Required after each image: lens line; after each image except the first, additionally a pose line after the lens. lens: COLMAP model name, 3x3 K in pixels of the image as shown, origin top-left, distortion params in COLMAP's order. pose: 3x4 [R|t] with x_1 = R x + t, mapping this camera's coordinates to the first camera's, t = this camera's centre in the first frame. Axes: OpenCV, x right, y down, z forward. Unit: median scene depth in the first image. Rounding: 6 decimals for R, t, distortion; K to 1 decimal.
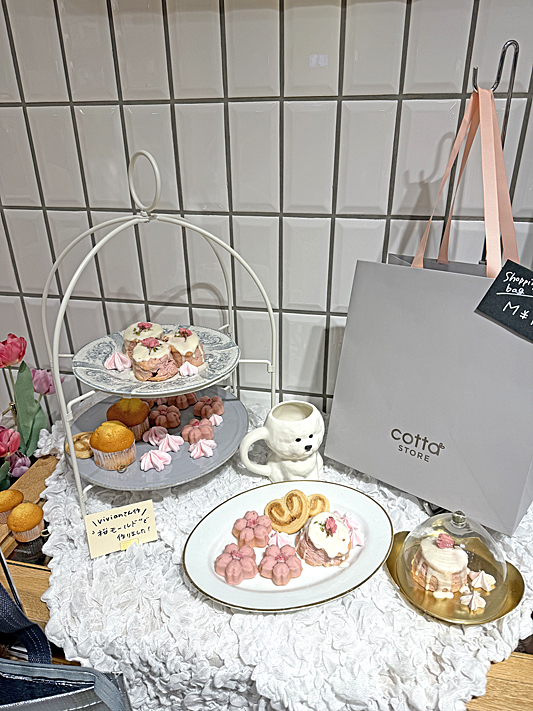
lens RADIAL K [[494.4, 0, 271.1], [0, 494.4, 356.3], [0, 0, 1]] dist [0.009769, -0.002494]
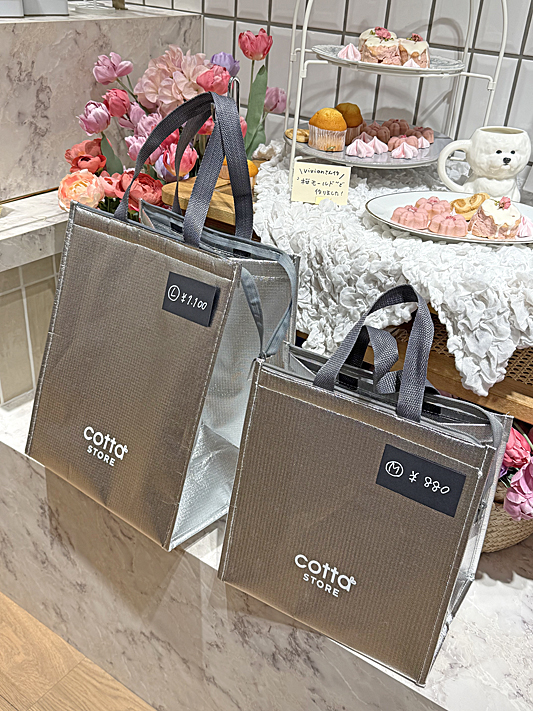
lens RADIAL K [[706.8, 0, 262.8], [0, 706.8, 355.7], [0, 0, 1]] dist [0.018007, 0.000000]
pose [[0.908916, 0.253582, -0.331010, 0.204340], [-0.235655, 0.967286, 0.093941, 0.555260], [0.344003, -0.007380, 0.938940, -0.546305]]
